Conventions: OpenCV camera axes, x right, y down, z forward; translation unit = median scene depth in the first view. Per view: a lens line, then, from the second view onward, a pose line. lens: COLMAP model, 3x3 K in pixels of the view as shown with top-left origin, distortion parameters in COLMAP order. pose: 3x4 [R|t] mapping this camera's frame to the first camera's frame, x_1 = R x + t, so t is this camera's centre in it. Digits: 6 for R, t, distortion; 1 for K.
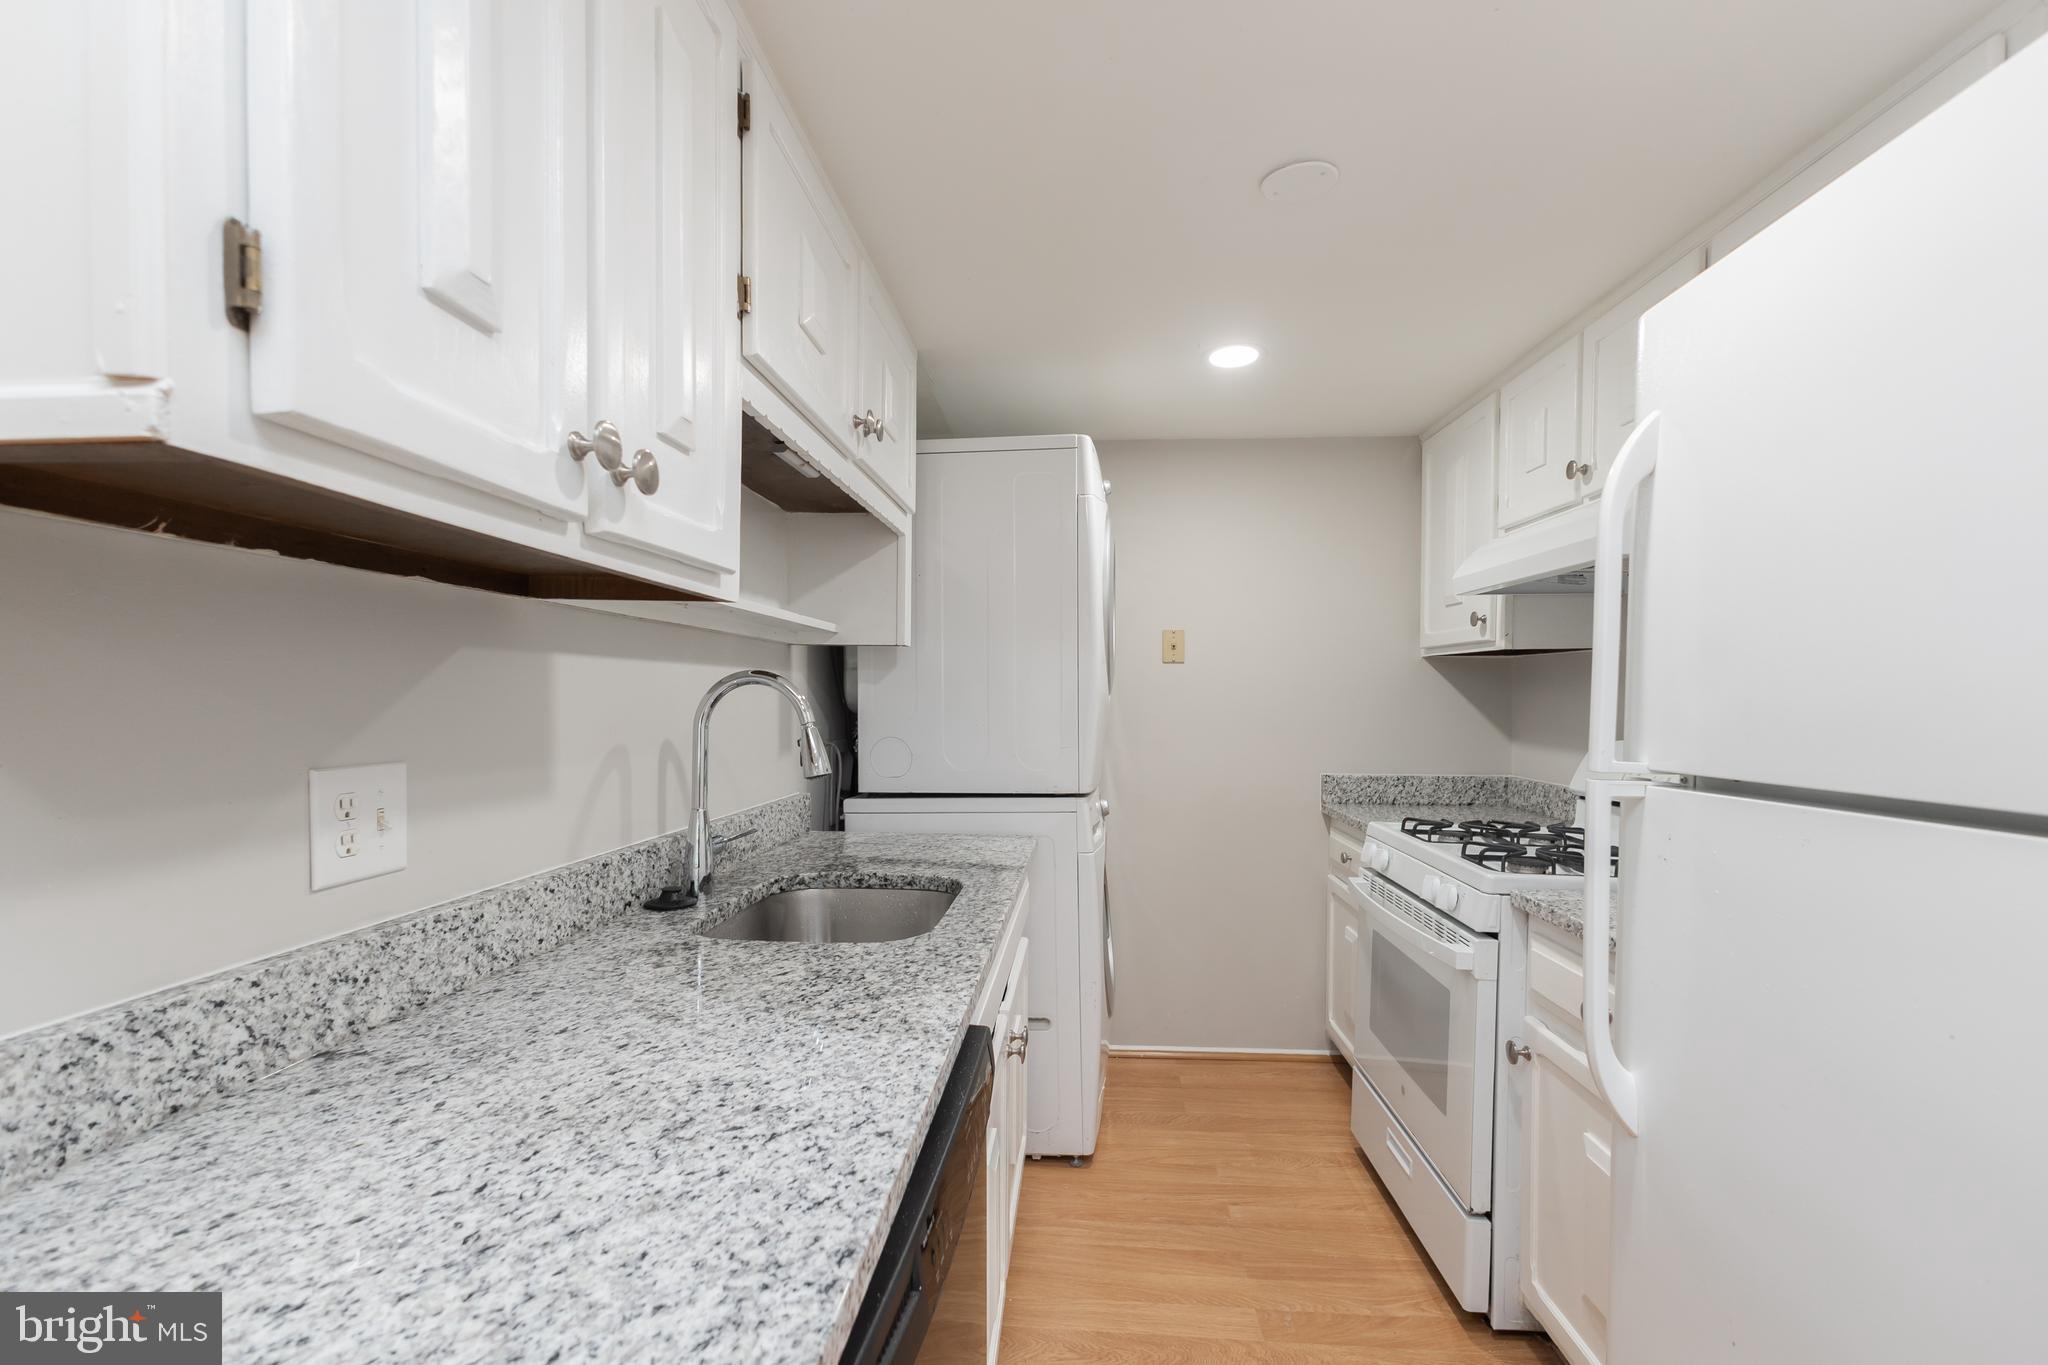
lens RADIAL K [[900.0, 0, 1025.5], [0, 900.0, 713.6], [0, 0, 1]] dist [0.011966, -0.000546]
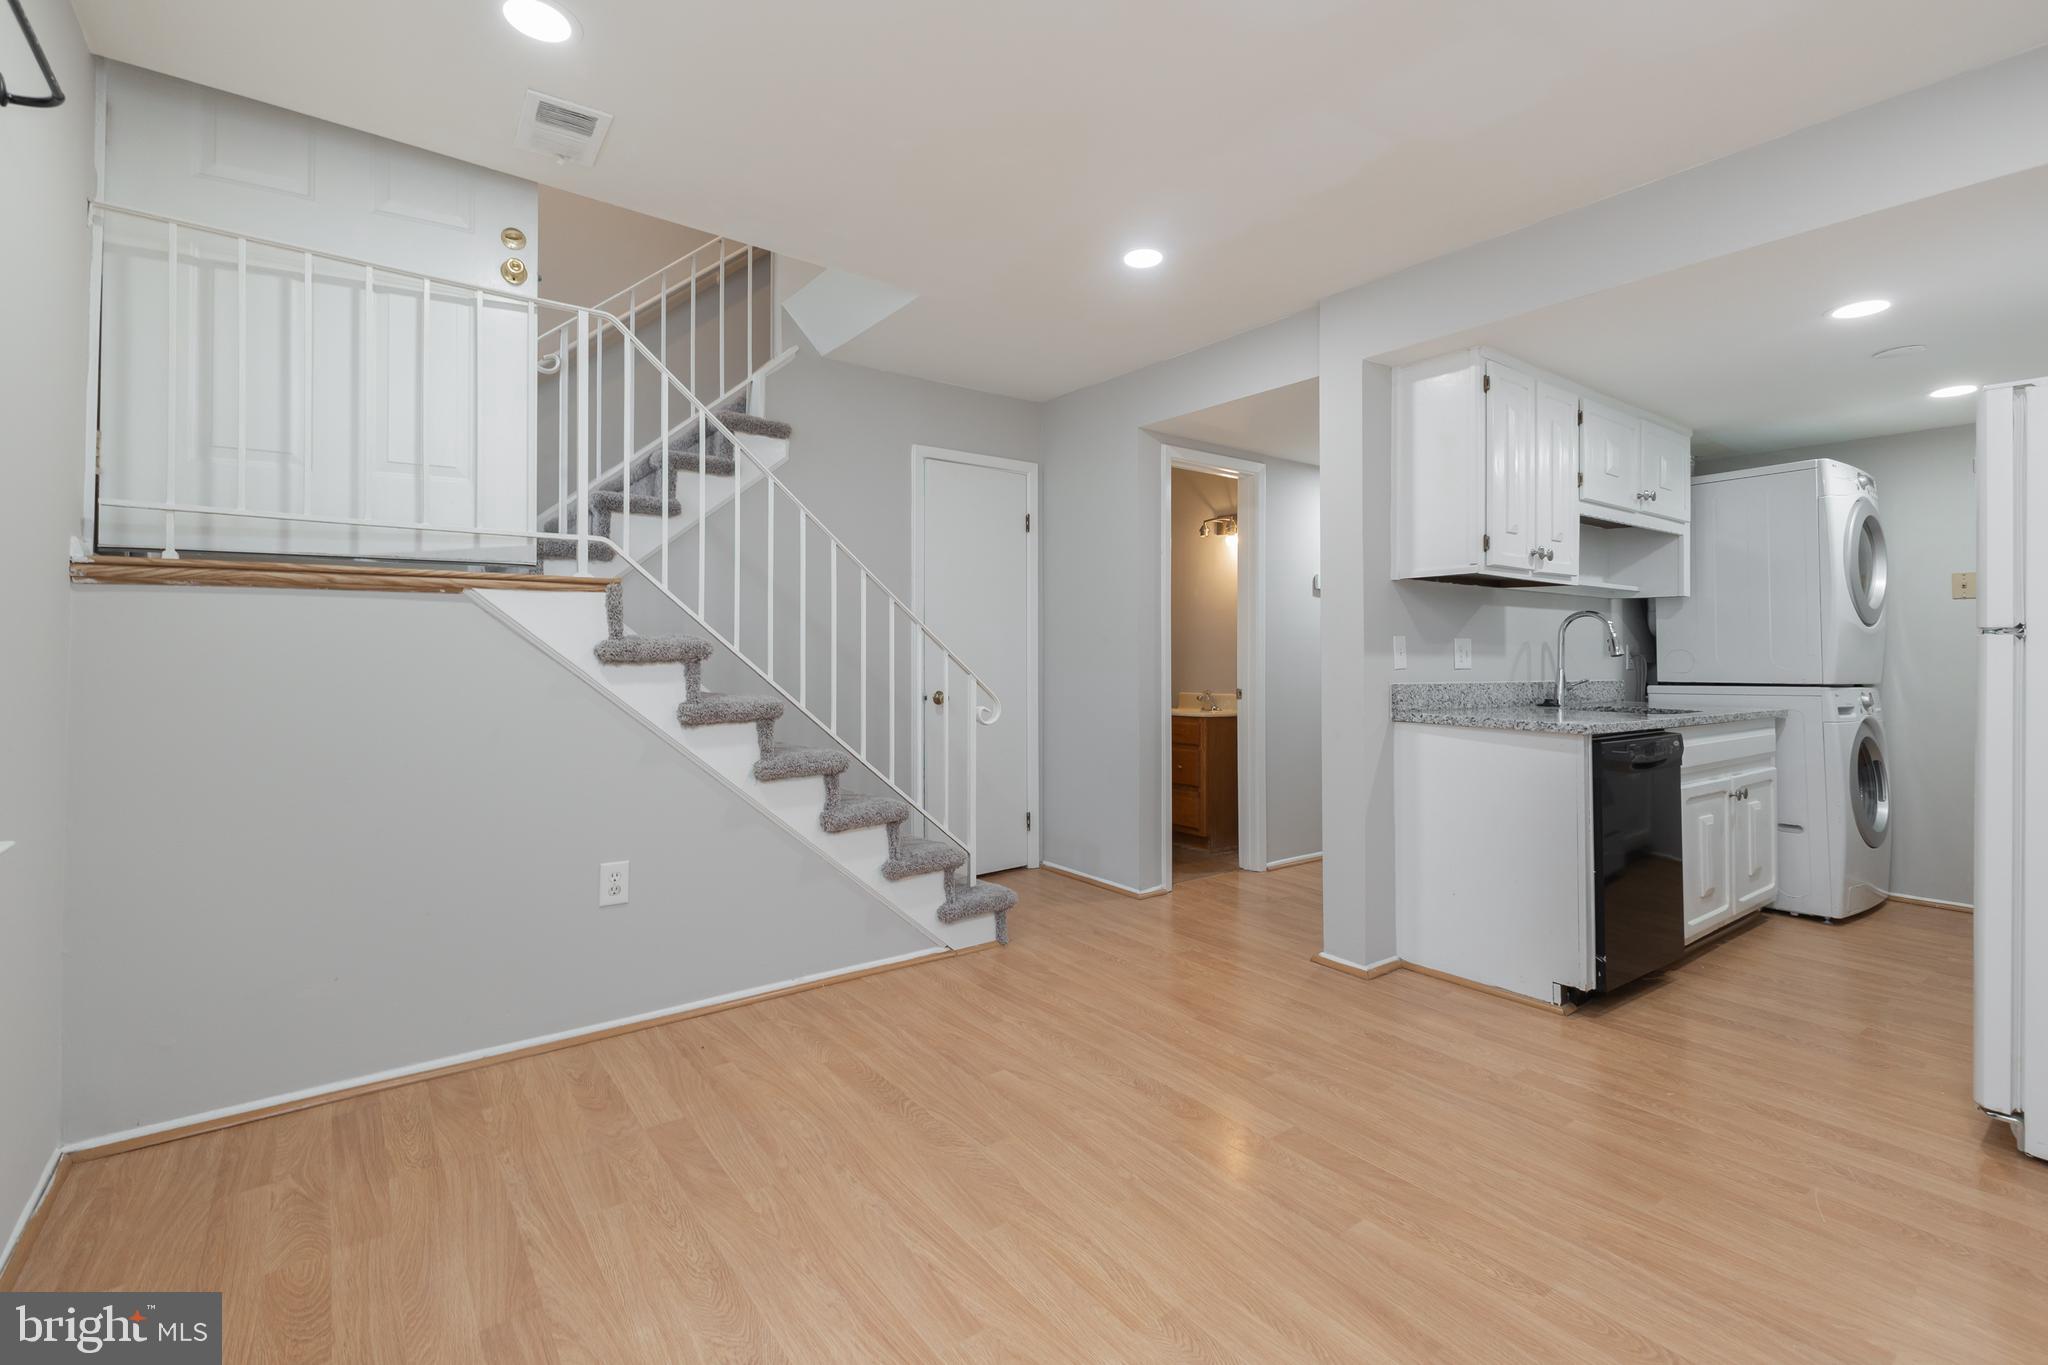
lens RADIAL K [[900.4, 0, 1028.7], [0, 900.4, 635.2], [0, 0, 1]] dist [0.012584, -0.000381]
pose [[0.654817, -0.015492, -0.755628, 0.462208], [-0.017014, 0.999234, -0.035232, 0.108261], [0.755596, 0.035927, 0.654053, -1.434008]]
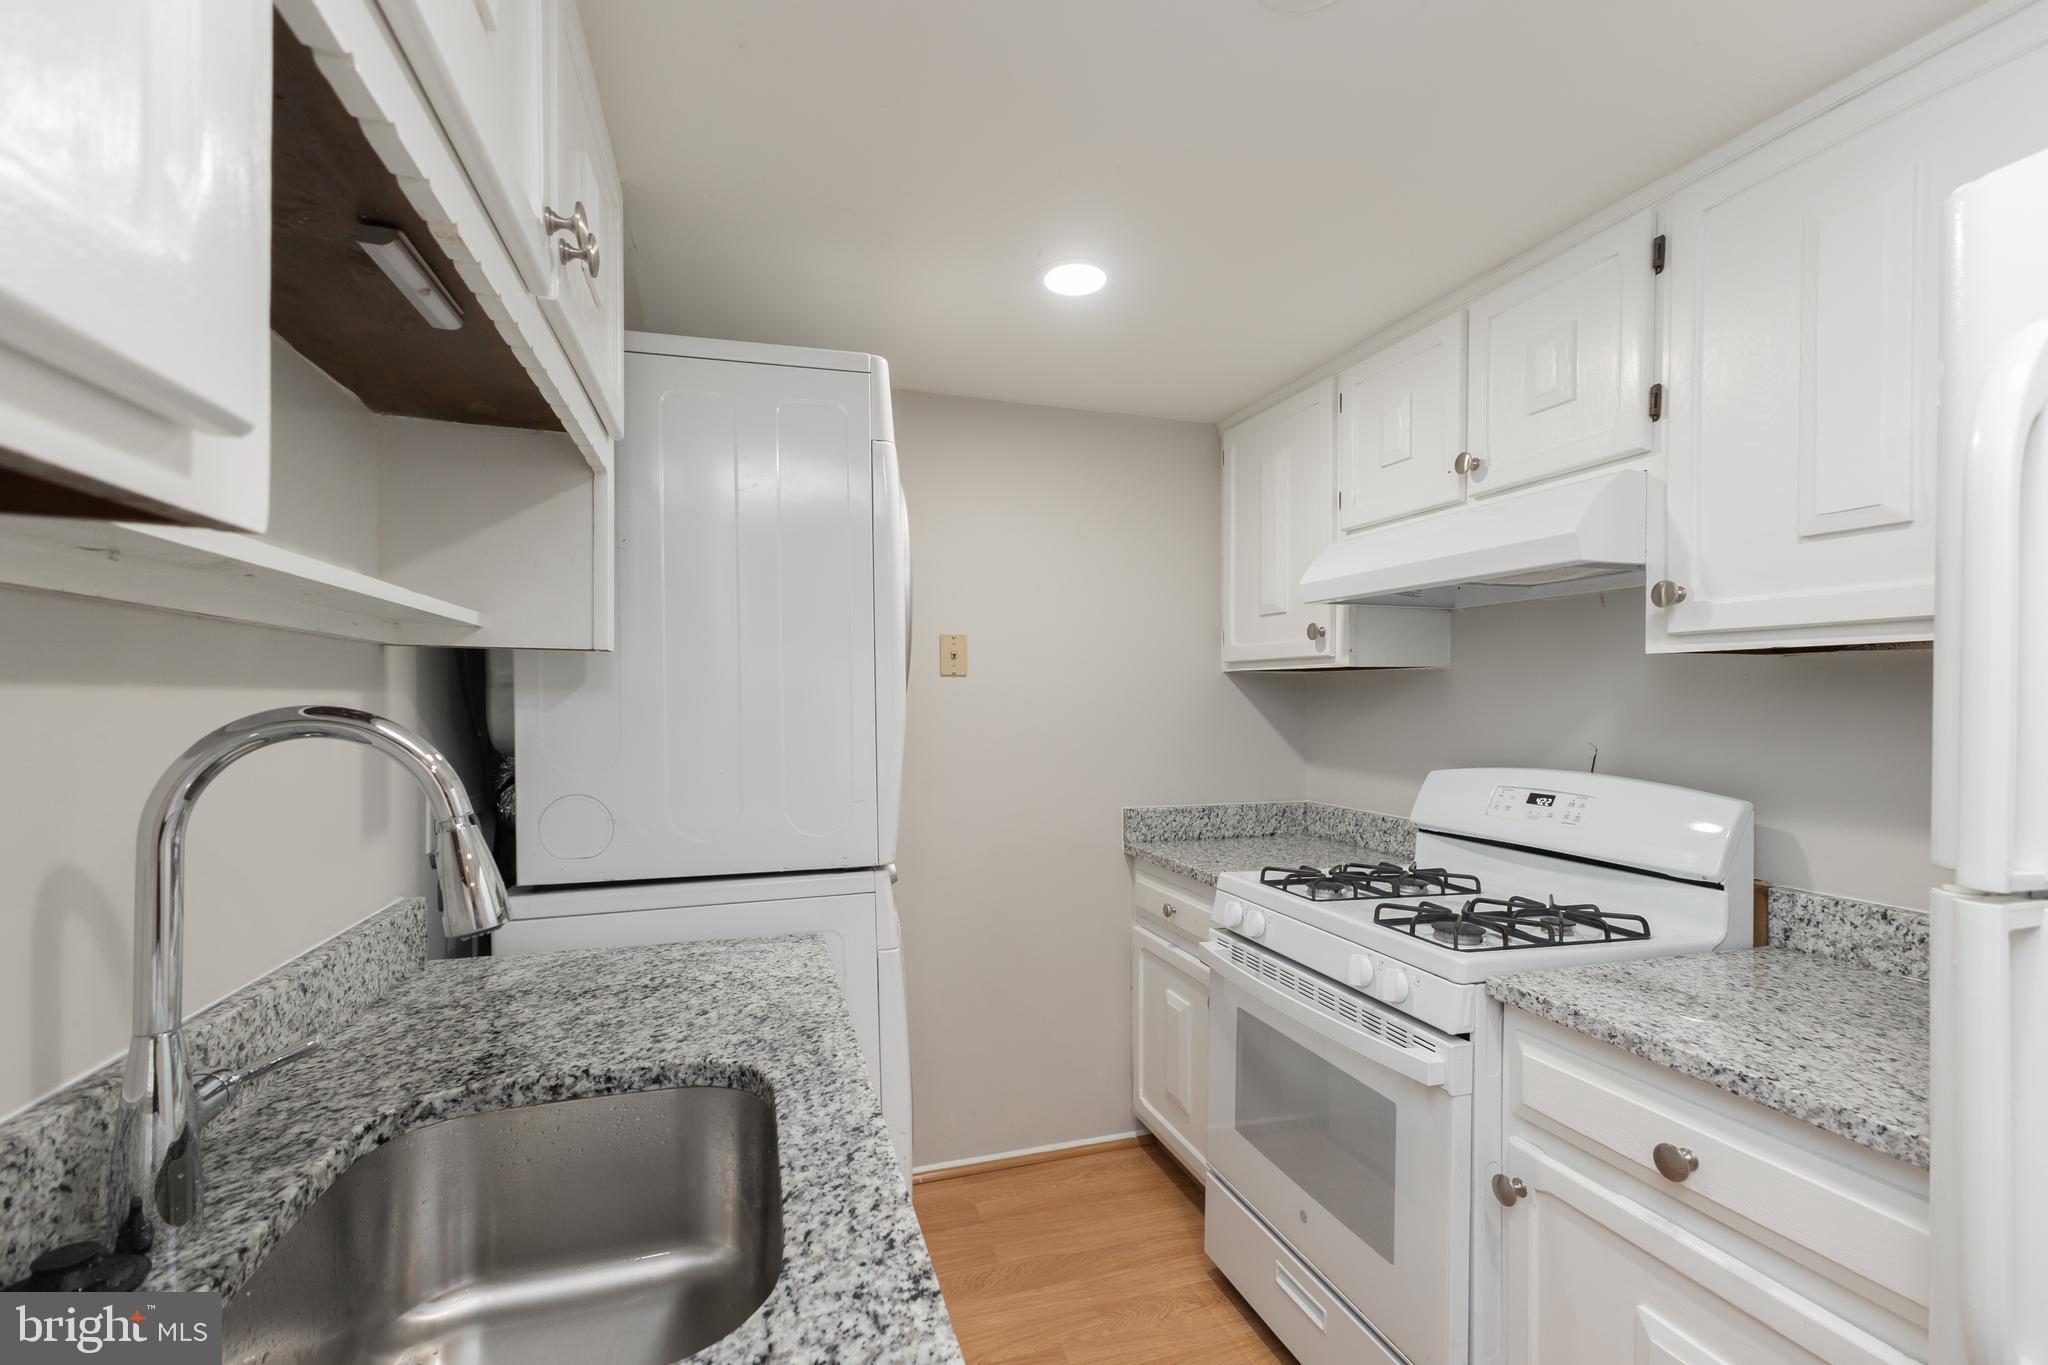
lens RADIAL K [[917.6, 0, 1037.2], [0, 917.6, 714.0], [0, 0, 1]] dist [0.013324, -0.000251]
pose [[0.927861, -0.007859, 0.372843, -0.120130], [0.009274, 0.999955, -0.002002, -0.035193], [-0.372811, 0.005316, 0.927892, 0.378189]]
